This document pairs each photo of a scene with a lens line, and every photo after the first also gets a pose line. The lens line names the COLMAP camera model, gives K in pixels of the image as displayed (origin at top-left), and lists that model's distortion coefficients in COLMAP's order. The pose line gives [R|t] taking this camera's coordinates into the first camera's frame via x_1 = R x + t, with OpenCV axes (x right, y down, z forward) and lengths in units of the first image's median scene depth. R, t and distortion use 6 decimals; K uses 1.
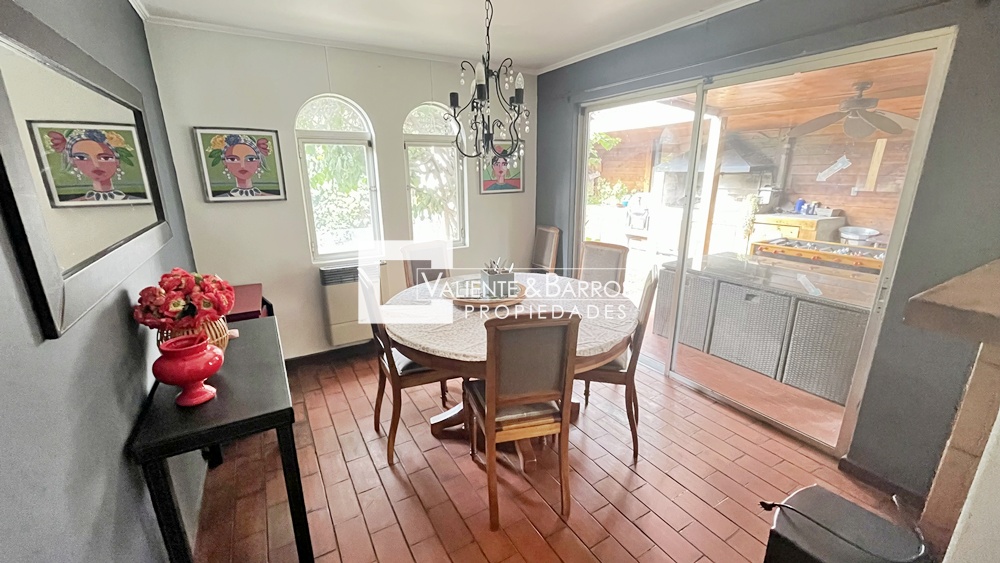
lens RADIAL K [[403.4, 0, 499.1], [0, 403.4, 284.1], [0, 0, 1]] dist [0.002103, 0.000073]
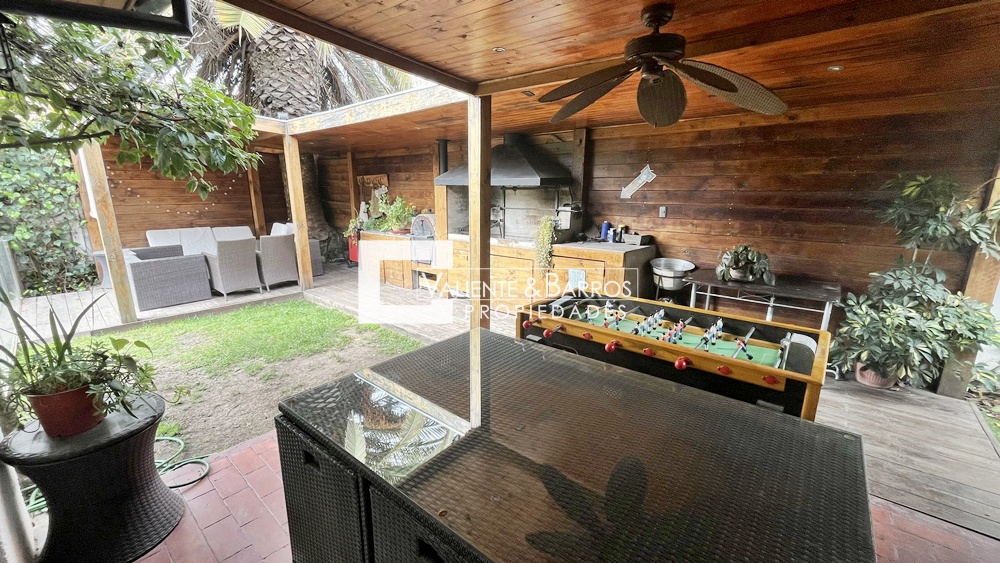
lens RADIAL K [[403.4, 0, 497.6], [0, 403.4, 283.4], [0, 0, 1]] dist [0.002103, 0.000073]
pose [[0.948438, -0.063362, 0.310565, 0.318373], [0.076685, 0.996577, -0.030866, -0.089595], [-0.307546, 0.053091, 0.950051, 0.356962]]
